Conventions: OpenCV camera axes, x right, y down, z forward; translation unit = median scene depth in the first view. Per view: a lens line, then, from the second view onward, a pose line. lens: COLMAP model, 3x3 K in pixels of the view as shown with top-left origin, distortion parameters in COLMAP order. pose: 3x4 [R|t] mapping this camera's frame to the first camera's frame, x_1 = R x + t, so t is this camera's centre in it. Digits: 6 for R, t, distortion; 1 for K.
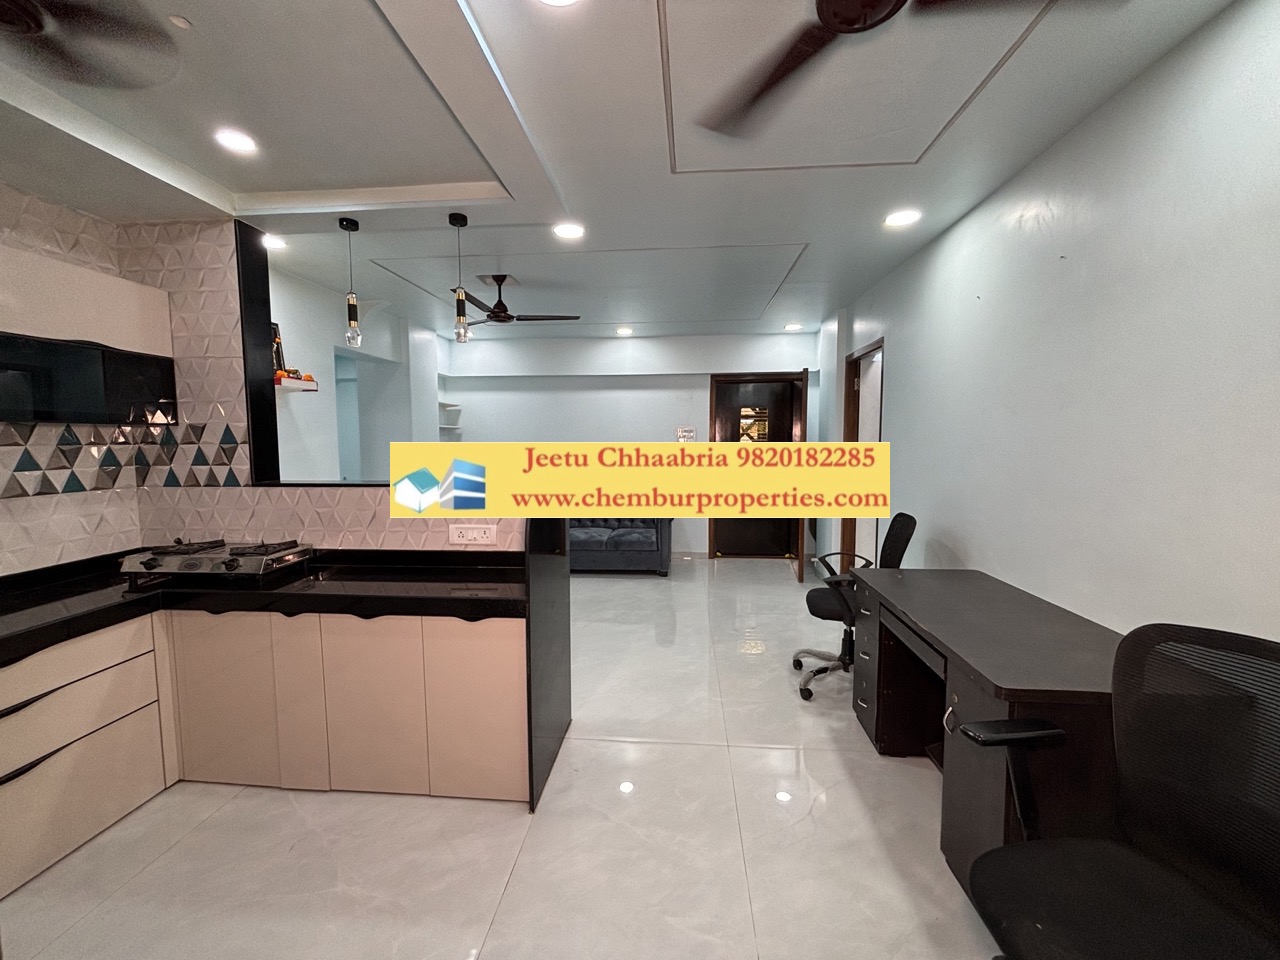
lens RADIAL K [[509.5, 0, 642.8], [0, 509.5, 476.4], [0, 0, 1]] dist [-0.000390, 0.000006]
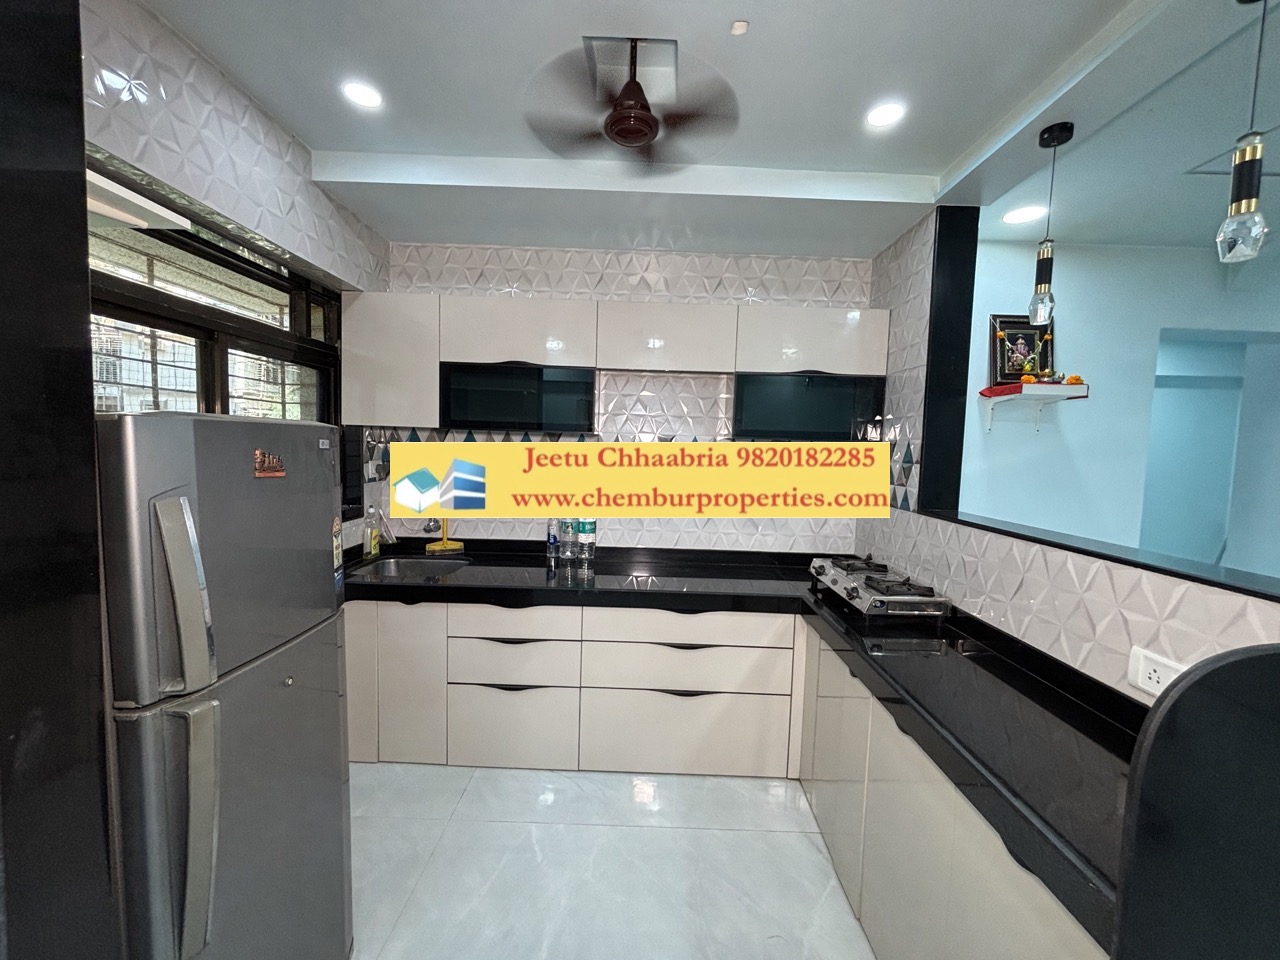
lens RADIAL K [[519.1, 0, 640.3], [0, 519.1, 479.9], [0, 0, 1]] dist [-0.000599, -0.000031]
pose [[0.074181, 0.075001, -0.994420, 0.073026], [-0.109958, 0.991703, 0.066593, -0.044073], [0.991164, 0.104405, 0.081812, 0.459068]]
